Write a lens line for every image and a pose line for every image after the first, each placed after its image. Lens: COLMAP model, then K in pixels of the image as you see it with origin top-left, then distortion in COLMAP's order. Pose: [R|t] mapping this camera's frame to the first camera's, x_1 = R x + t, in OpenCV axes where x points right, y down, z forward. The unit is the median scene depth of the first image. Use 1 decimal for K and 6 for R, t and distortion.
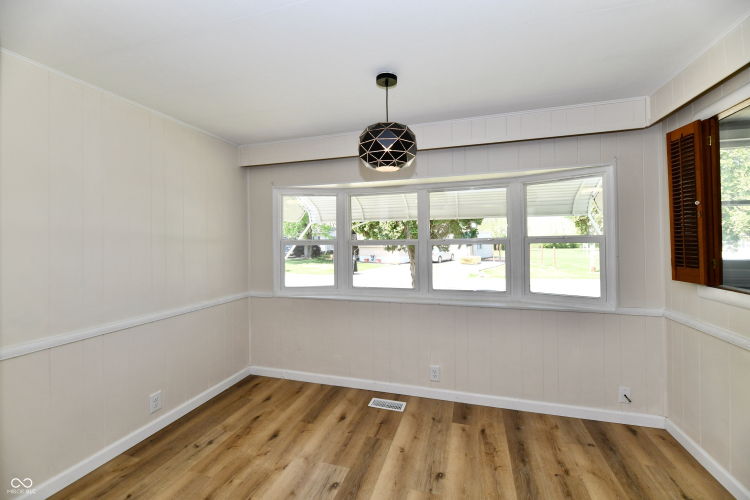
lens RADIAL K [[307.9, 0, 379.0], [0, 307.9, 240.8], [0, 0, 1]] dist [-0.004390, -0.000805]
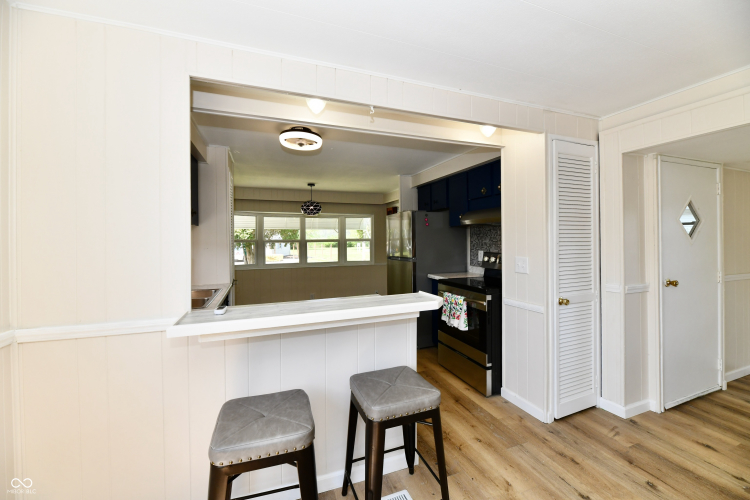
lens RADIAL K [[307.9, 0, 379.0], [0, 307.9, 240.8], [0, 0, 1]] dist [-0.004390, -0.000805]
pose [[0.791858, 0.002633, 0.610699, -0.937005], [-0.003064, 0.999995, -0.000338, 0.001685], [-0.610697, -0.001603, 0.791863, -1.284968]]
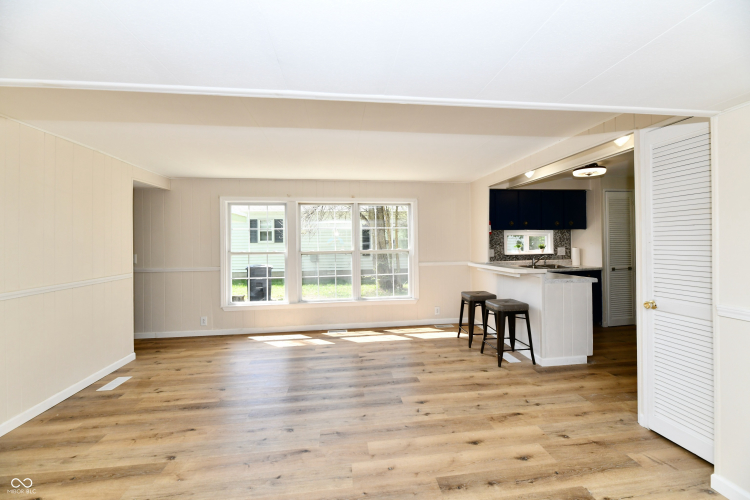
lens RADIAL K [[307.9, 0, 379.0], [0, 307.9, 240.8], [0, 0, 1]] dist [-0.004390, -0.000805]
pose [[0.410184, 0.001051, -0.912002, 0.575778], [0.011830, 0.999909, 0.006473, -0.012401], [0.911926, -0.013444, 0.410134, -1.953175]]
